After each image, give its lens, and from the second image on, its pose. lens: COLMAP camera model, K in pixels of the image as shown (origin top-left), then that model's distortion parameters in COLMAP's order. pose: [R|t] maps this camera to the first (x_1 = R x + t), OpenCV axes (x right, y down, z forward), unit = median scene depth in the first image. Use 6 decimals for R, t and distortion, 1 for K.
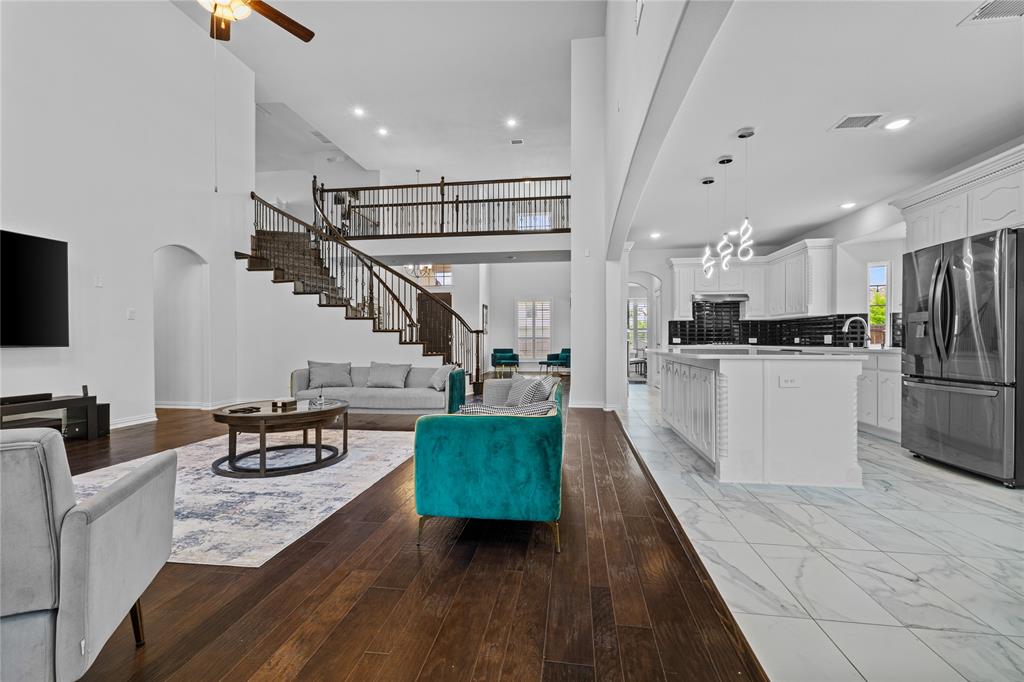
lens RADIAL K [[434.5, 0, 508.7], [0, 434.5, 342.3], [0, 0, 1]] dist [0.004133, 0.000603]
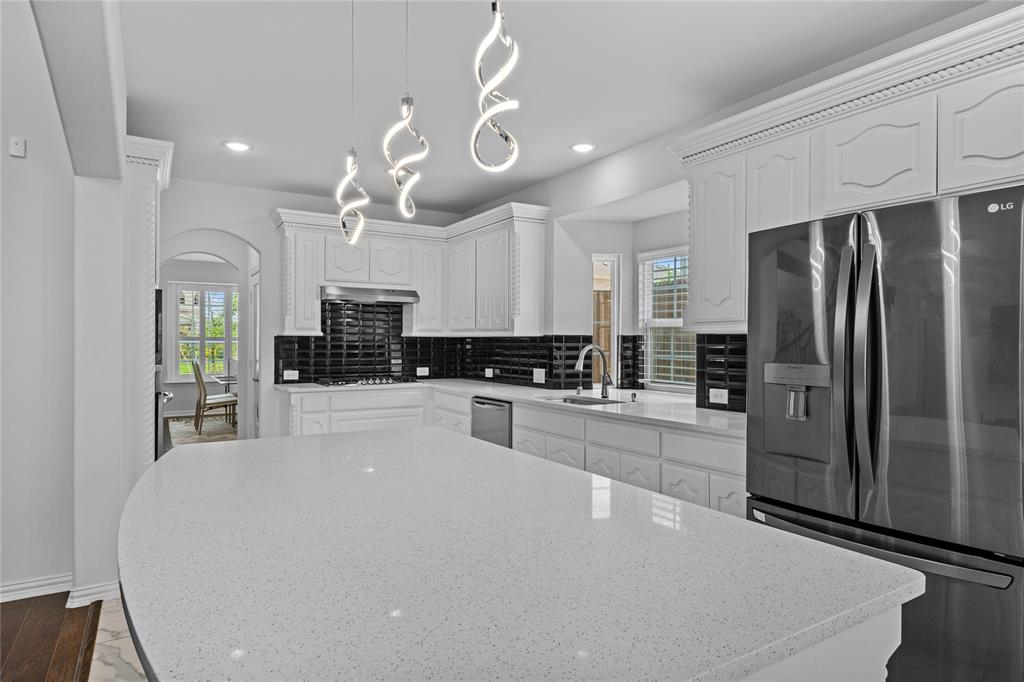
lens RADIAL K [[582.0, 0, 510.3], [0, 582.0, 341.8], [0, 0, 1]] dist [-0.002836, -0.000685]
pose [[0.764971, 0.000707, 0.644064, 0.160672], [0.001374, 0.999995, -0.002729, -0.043907], [-0.644063, 0.002972, 0.764967, 0.352831]]
